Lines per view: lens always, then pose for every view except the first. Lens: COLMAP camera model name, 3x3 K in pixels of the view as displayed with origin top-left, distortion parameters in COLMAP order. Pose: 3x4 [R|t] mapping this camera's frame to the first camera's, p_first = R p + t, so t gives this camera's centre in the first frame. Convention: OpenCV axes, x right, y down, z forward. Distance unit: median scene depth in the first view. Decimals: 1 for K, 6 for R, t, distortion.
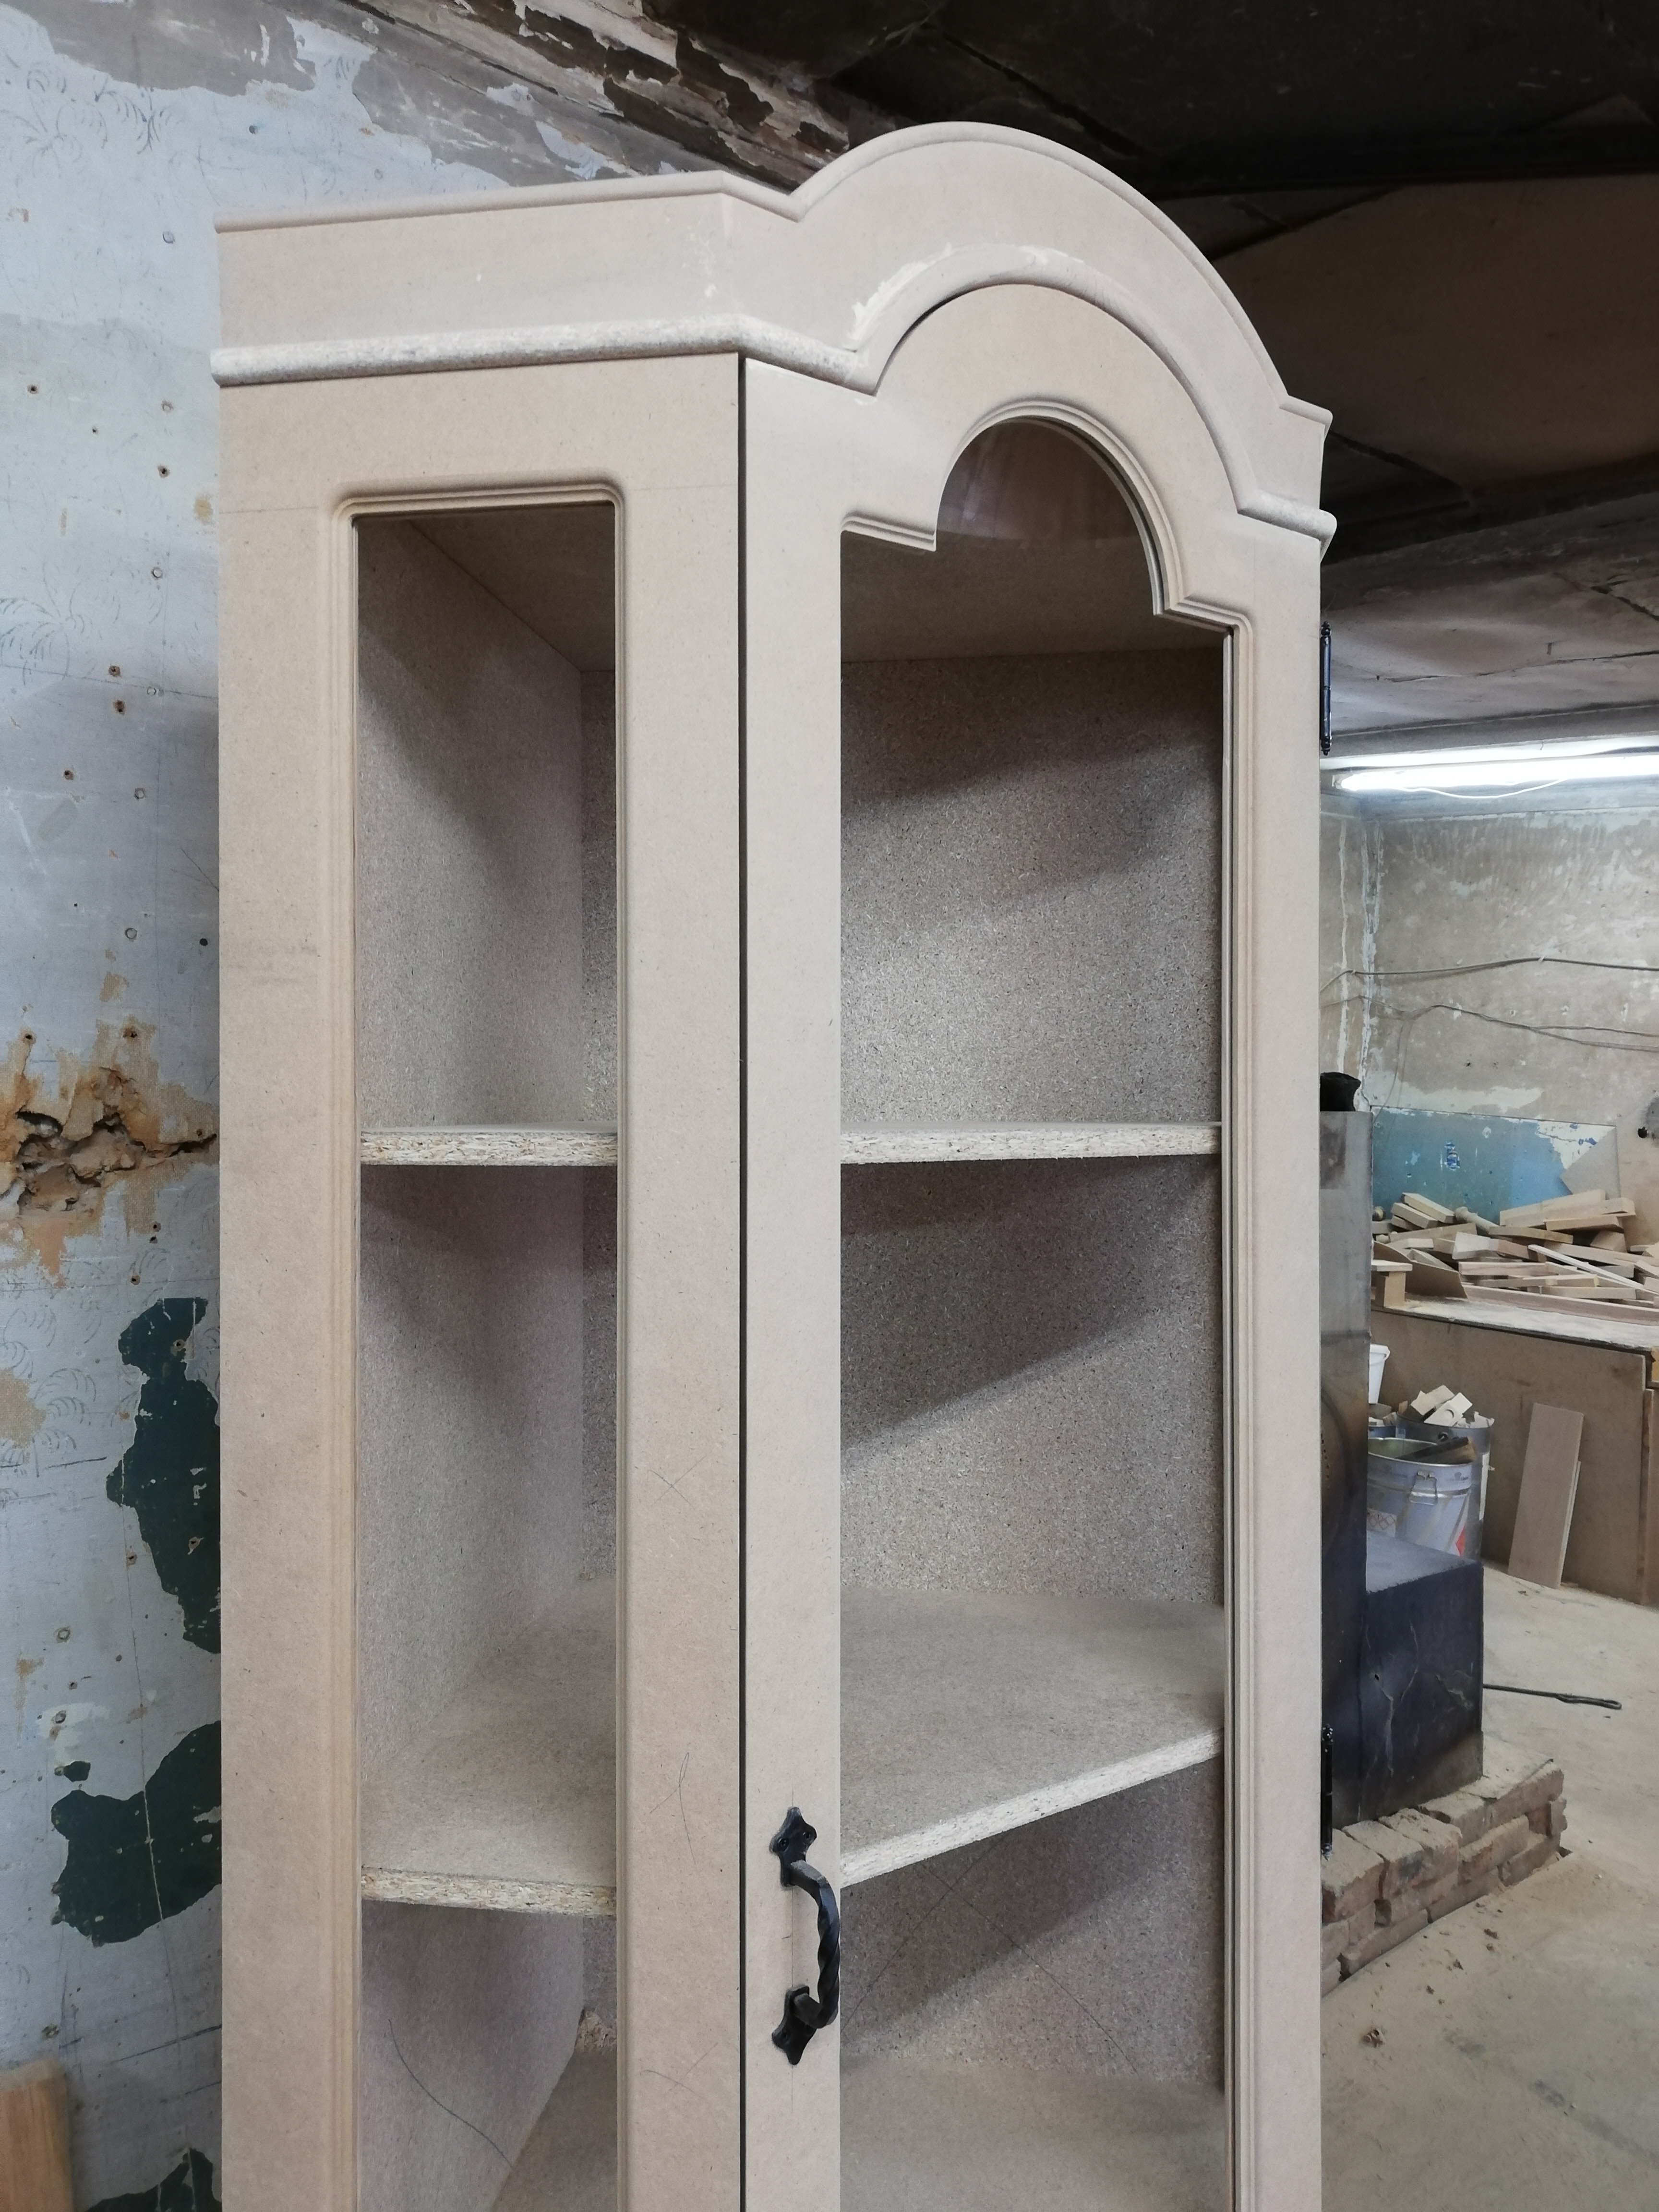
lens RADIAL K [[1650.6, 0, 829.5], [0, 1650.6, 1106.0], [0, 0, 1]] dist [0.007326, -0.008253]
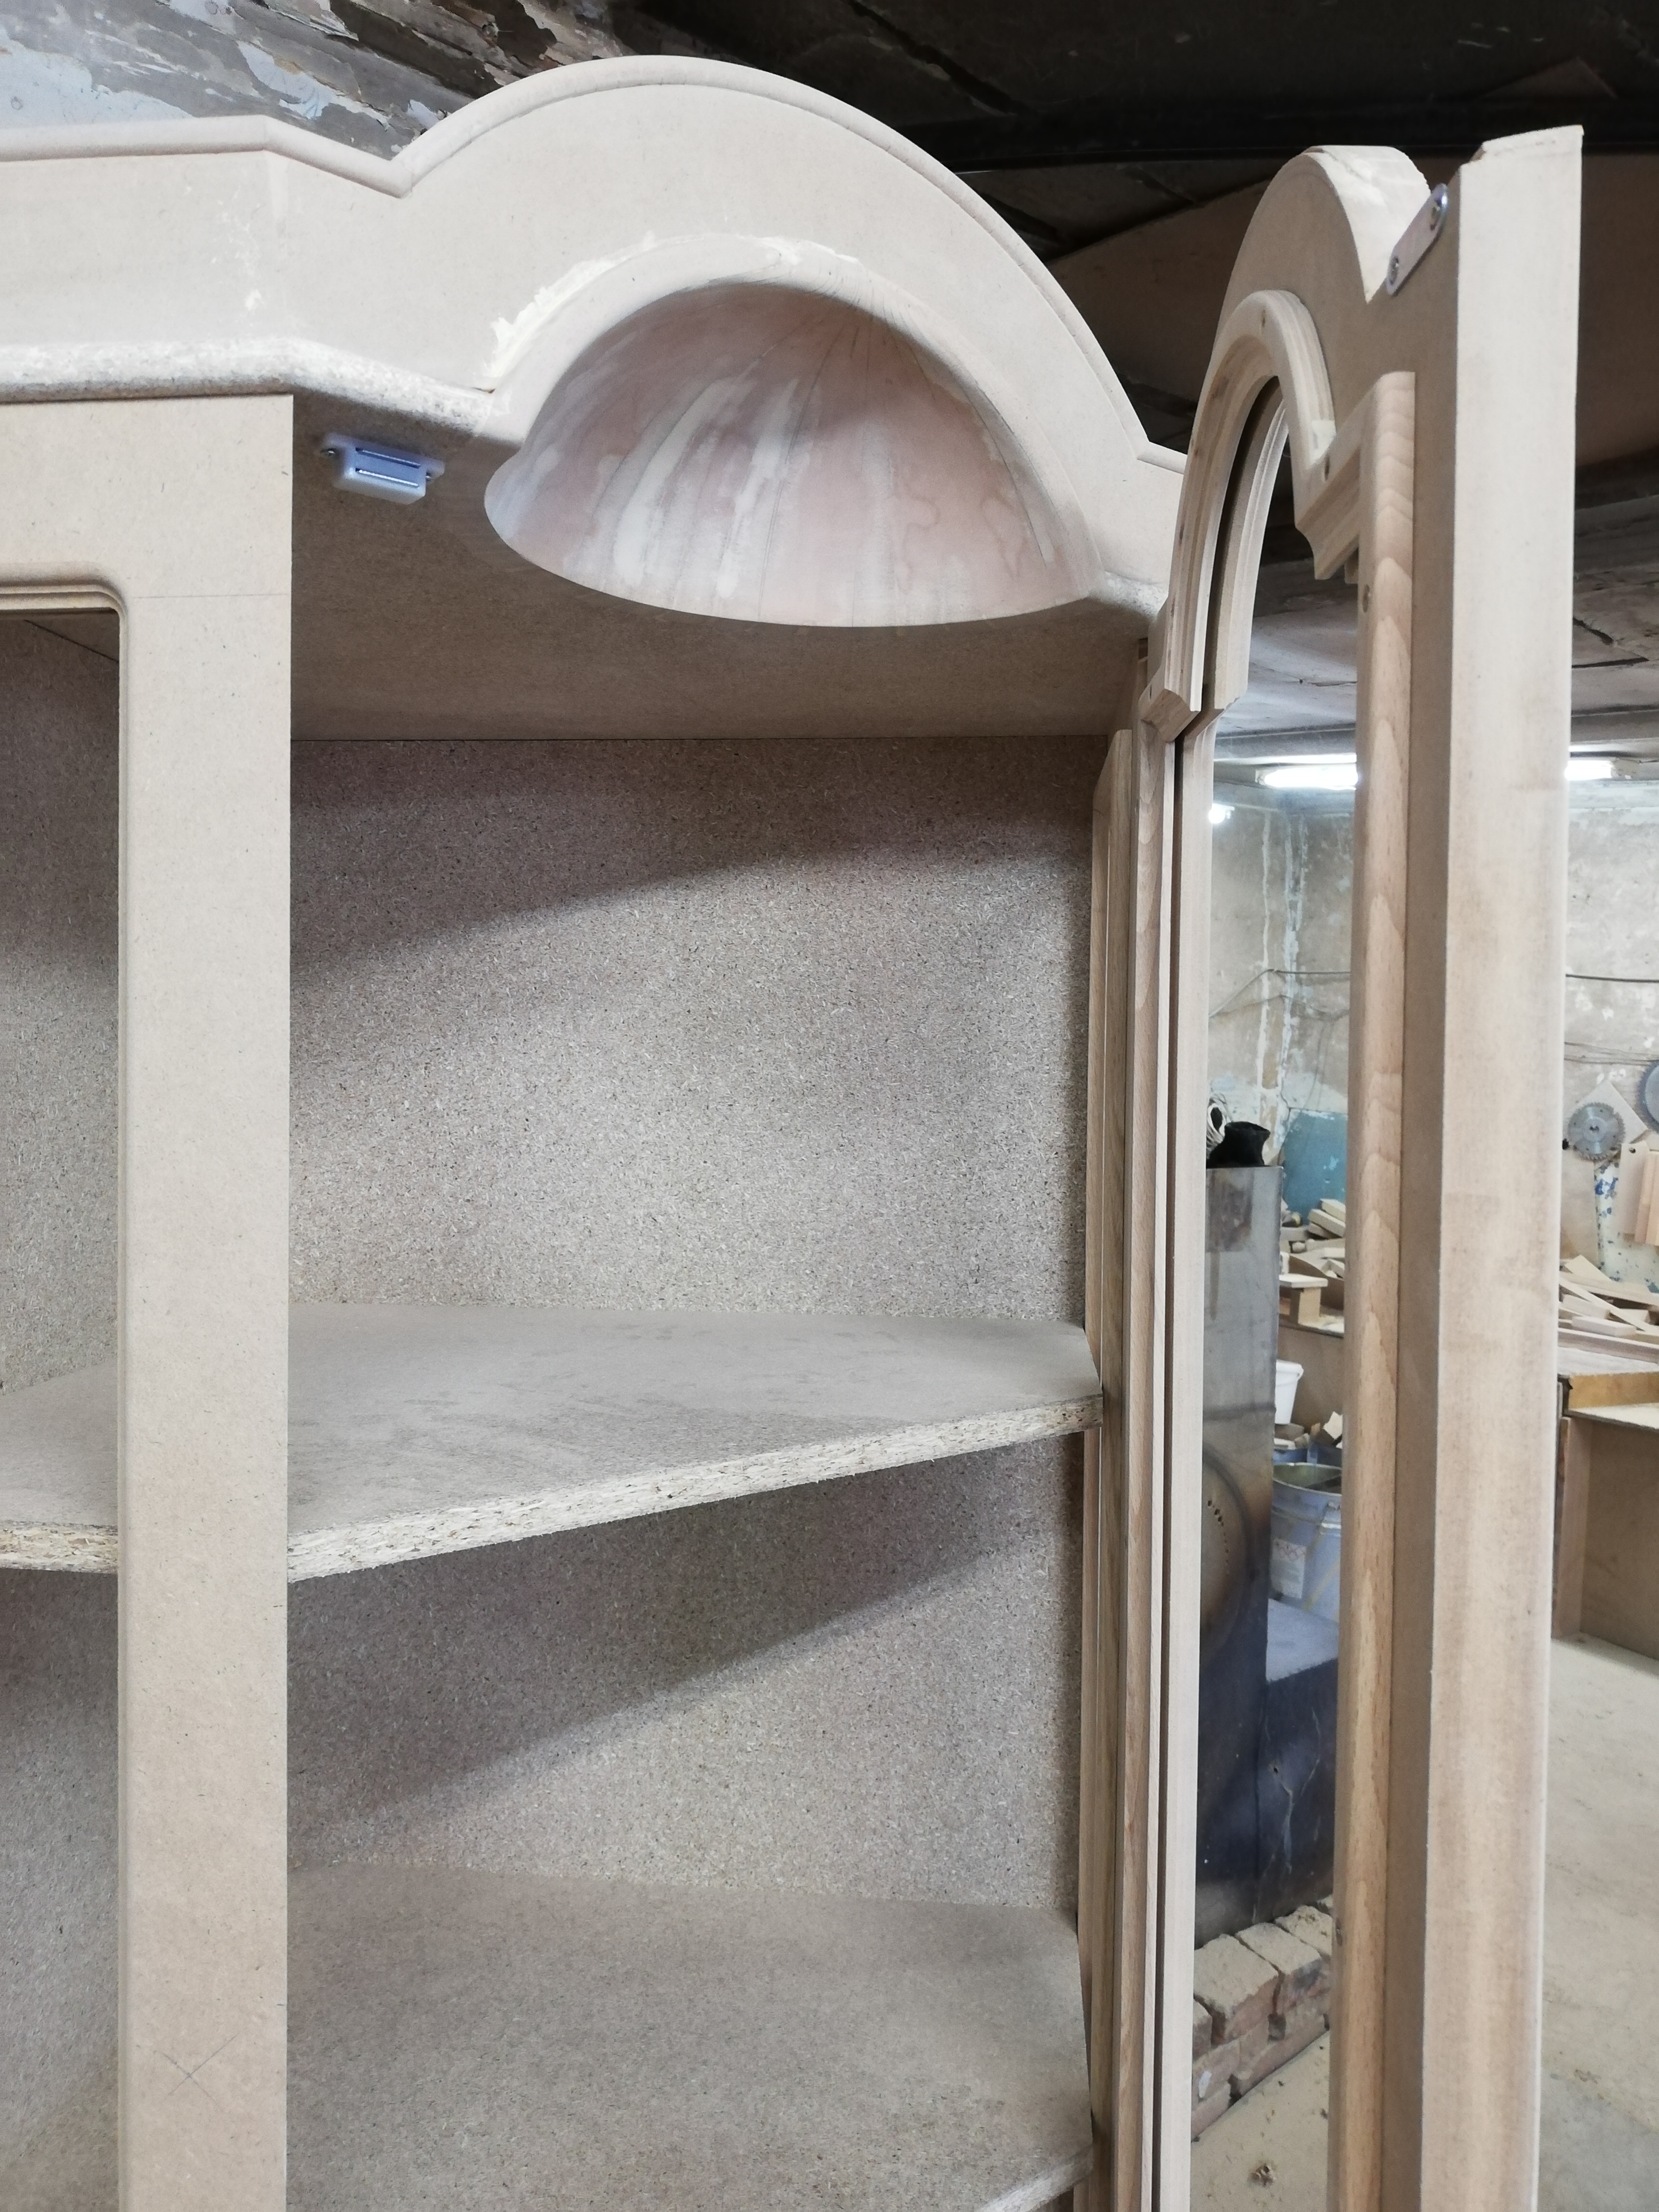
lens RADIAL K [[1650.6, 0, 829.5], [0, 1650.6, 1106.0], [0, 0, 1]] dist [0.007326, -0.008253]
pose [[0.999094, 0.010438, 0.041263, 0.058798], [-0.011461, 0.999631, 0.024639, -0.081939], [-0.040991, -0.025089, 0.998844, 0.138983]]
